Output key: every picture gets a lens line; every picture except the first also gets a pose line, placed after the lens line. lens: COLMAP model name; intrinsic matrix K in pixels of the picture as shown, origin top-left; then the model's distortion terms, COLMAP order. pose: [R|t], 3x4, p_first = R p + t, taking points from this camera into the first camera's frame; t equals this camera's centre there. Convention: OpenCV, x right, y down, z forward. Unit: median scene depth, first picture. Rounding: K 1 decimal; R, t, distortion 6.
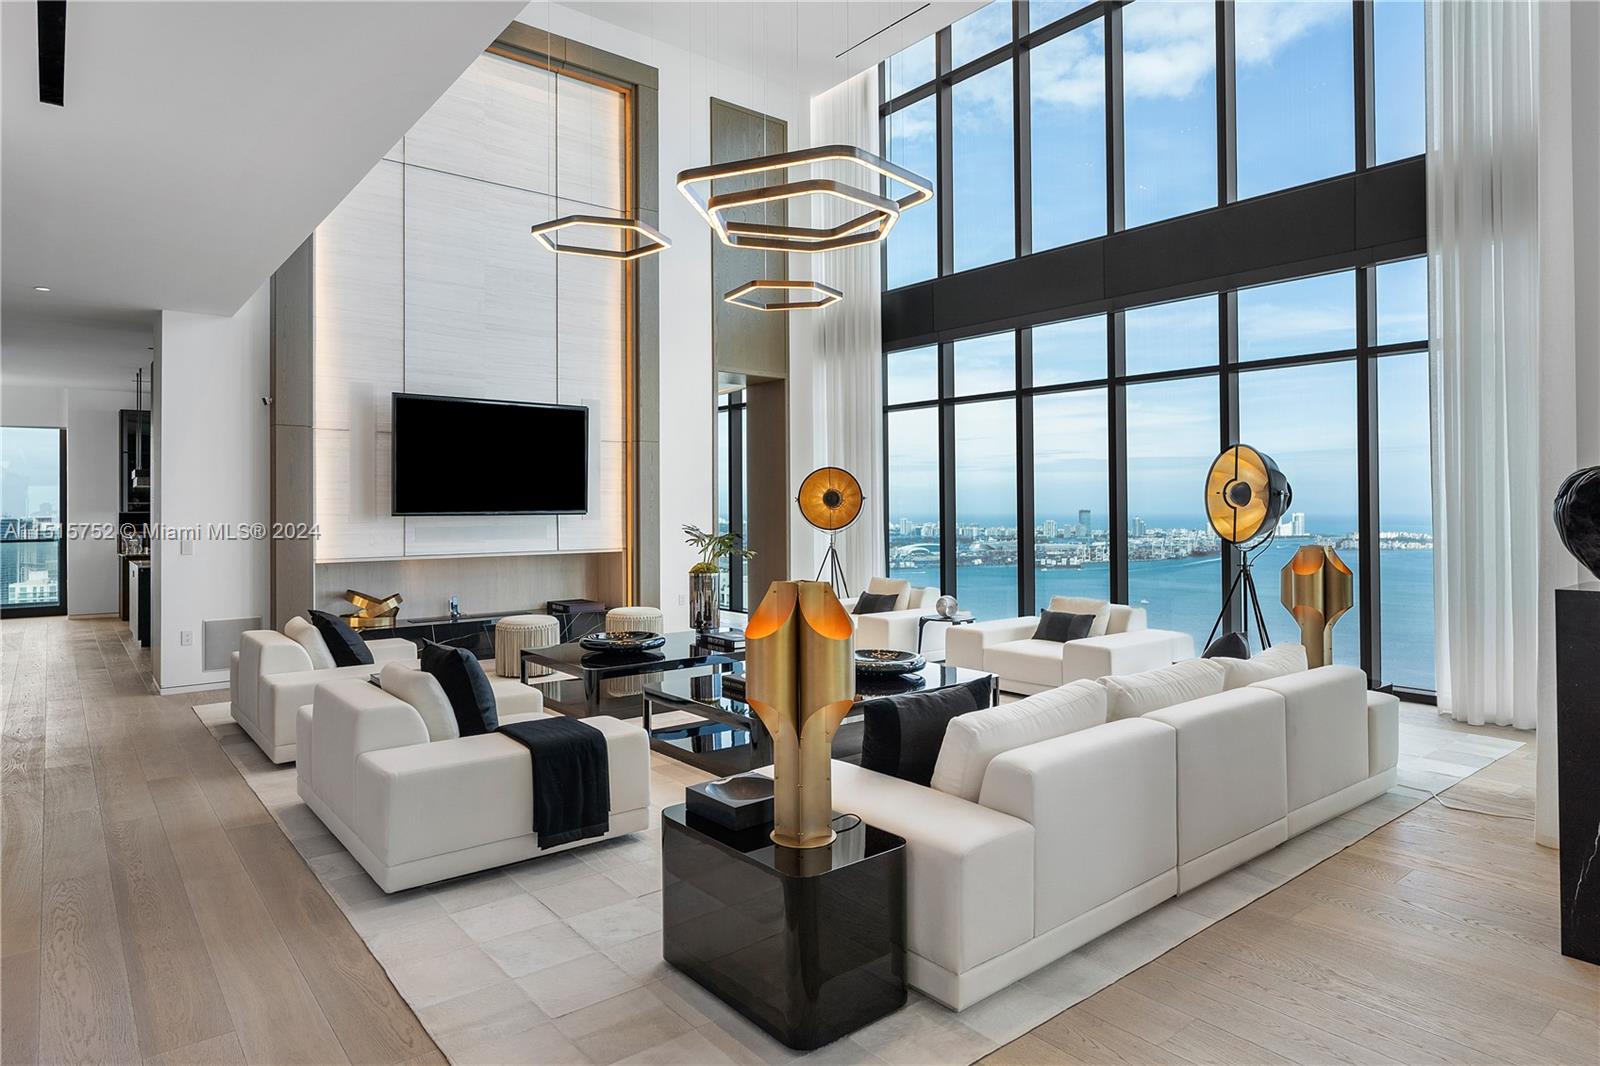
lens RADIAL K [[929.5, 0, 830.2], [0, 929.5, 507.8], [0, 0, 1]] dist [-0.007935, -0.002232]
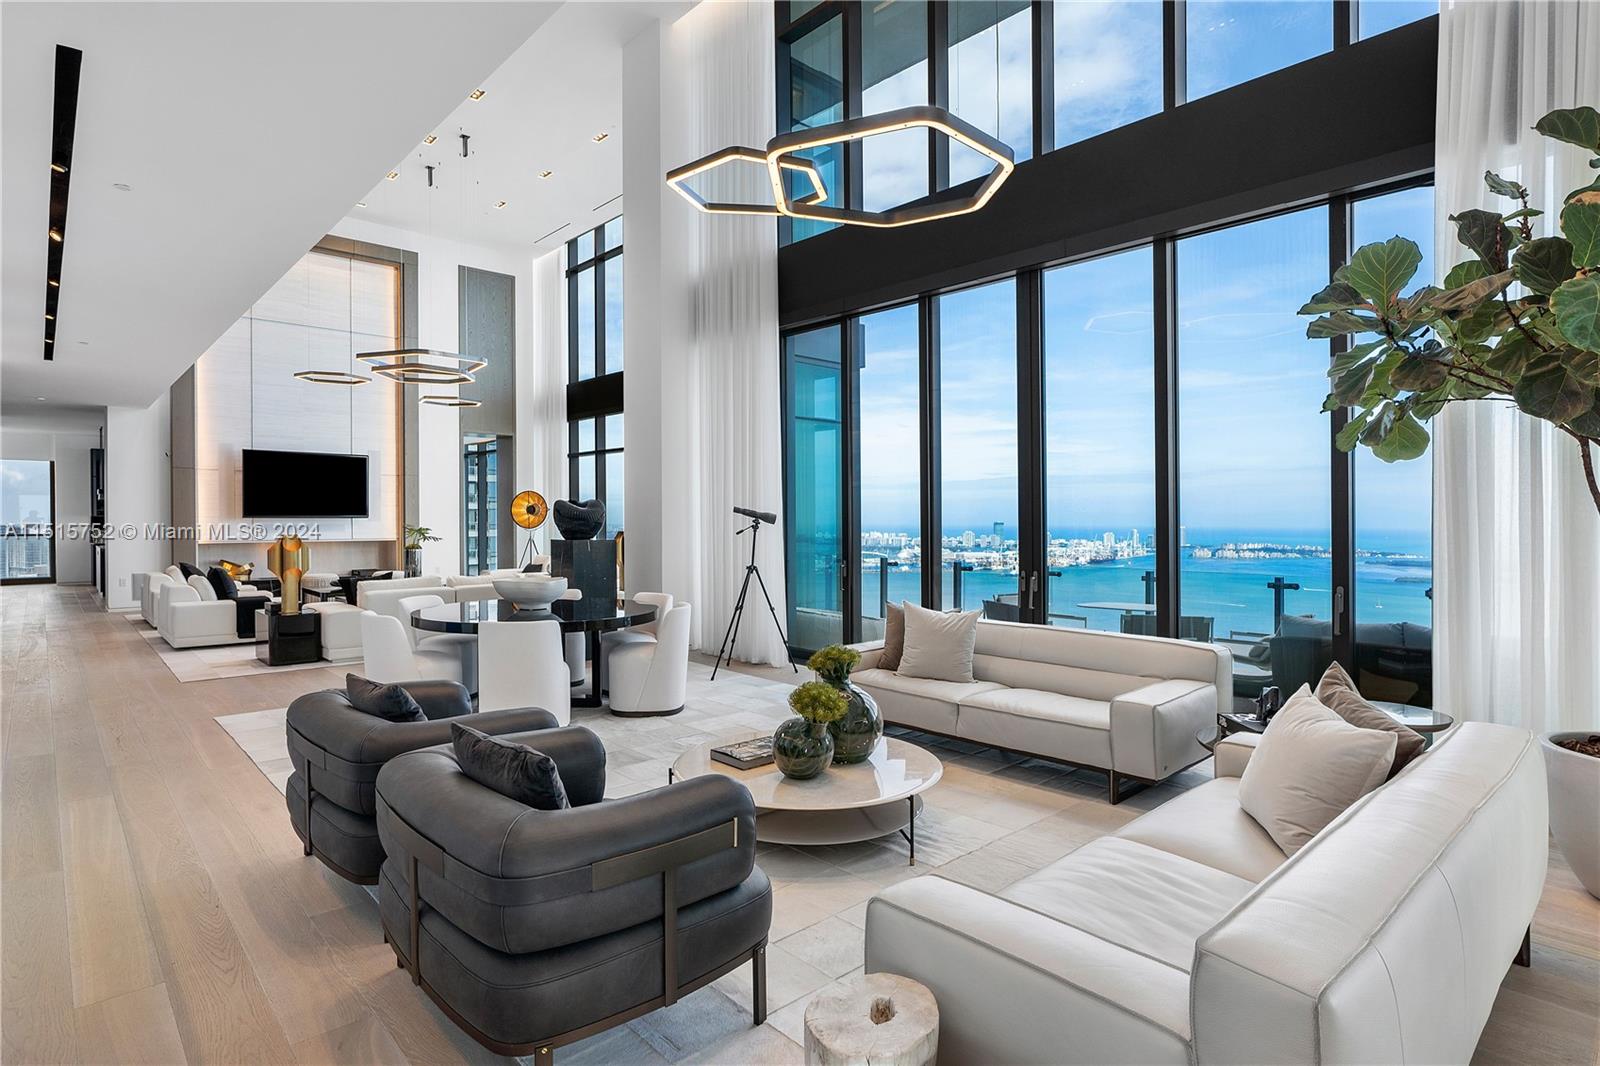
lens RADIAL K [[836.6, 0, 797.7], [0, 836.6, 529.7], [0, 0, 1]] dist [-0.003567, 0.000509]
pose [[0.999303, 0.006086, 0.036831, 0.536221], [-0.006562, 0.999896, 0.012829, 0.004402], [-0.036749, -0.013062, 0.999239, -0.650380]]
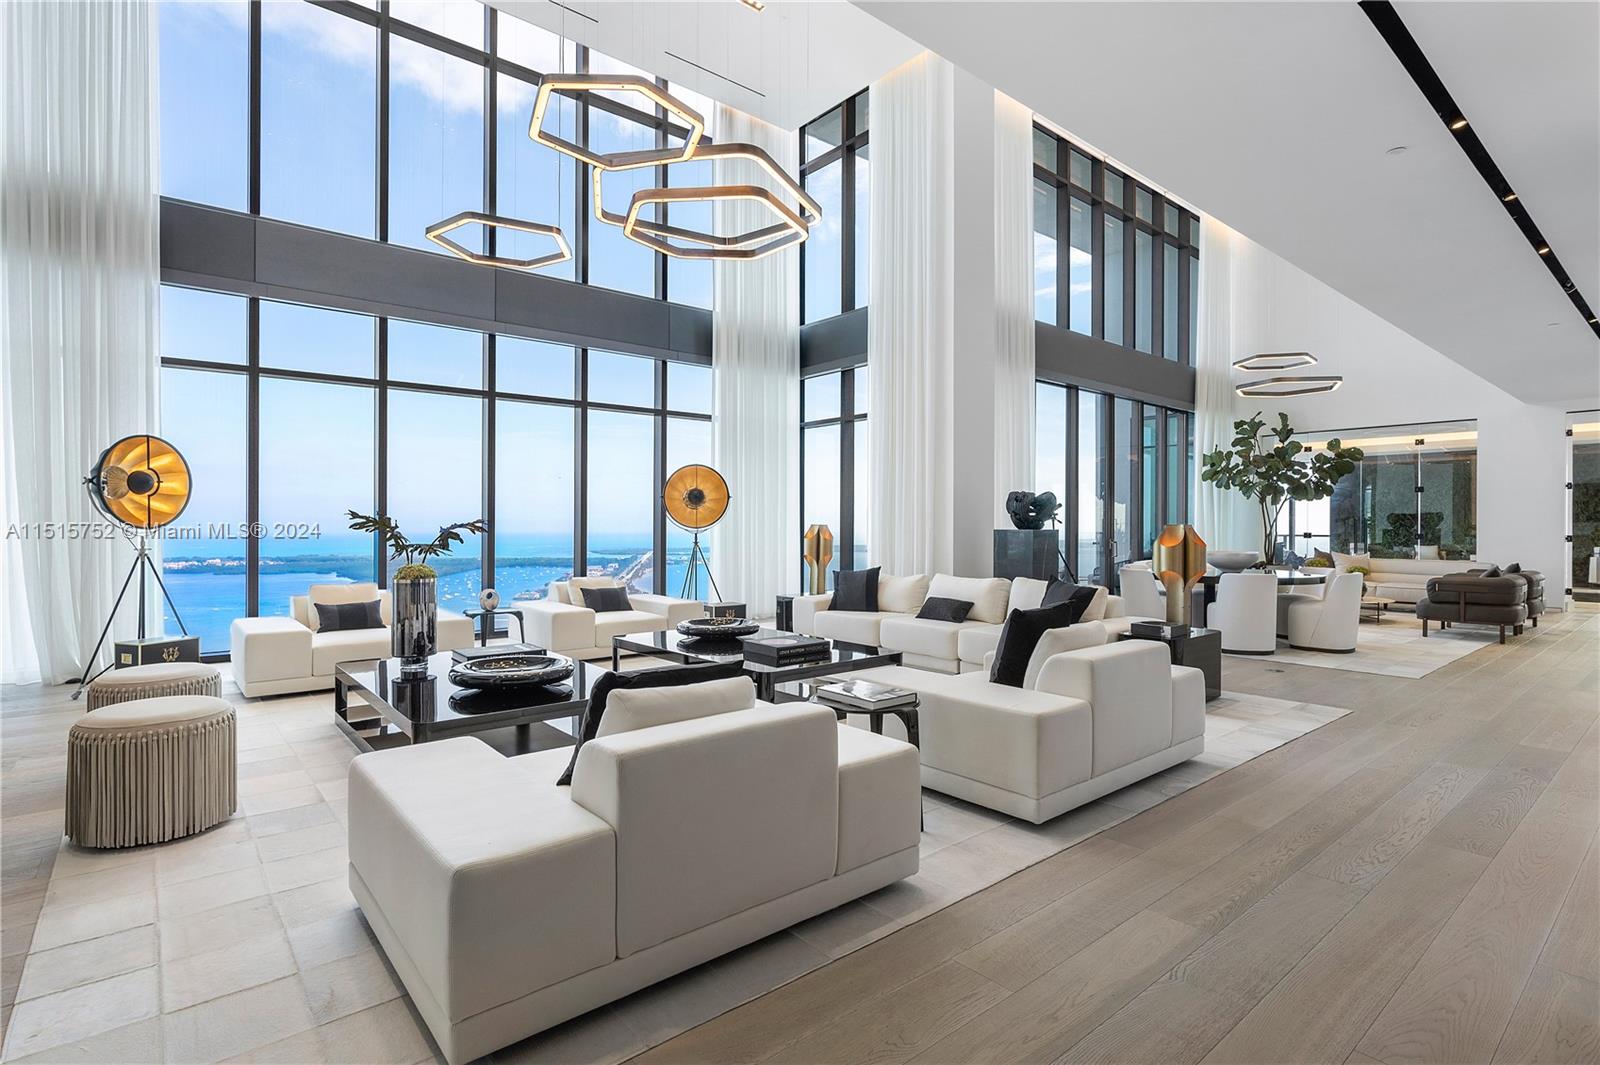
lens RADIAL K [[760.0, 0, 789.9], [0, 760.0, 533.3], [0, 0, 1]] dist [-0.003330, -0.001198]
pose [[0.025396, -0.010842, 0.999619, -0.513418], [-0.003876, 0.999933, 0.010944, 0.019763], [-0.999670, -0.004152, 0.025352, 0.496516]]
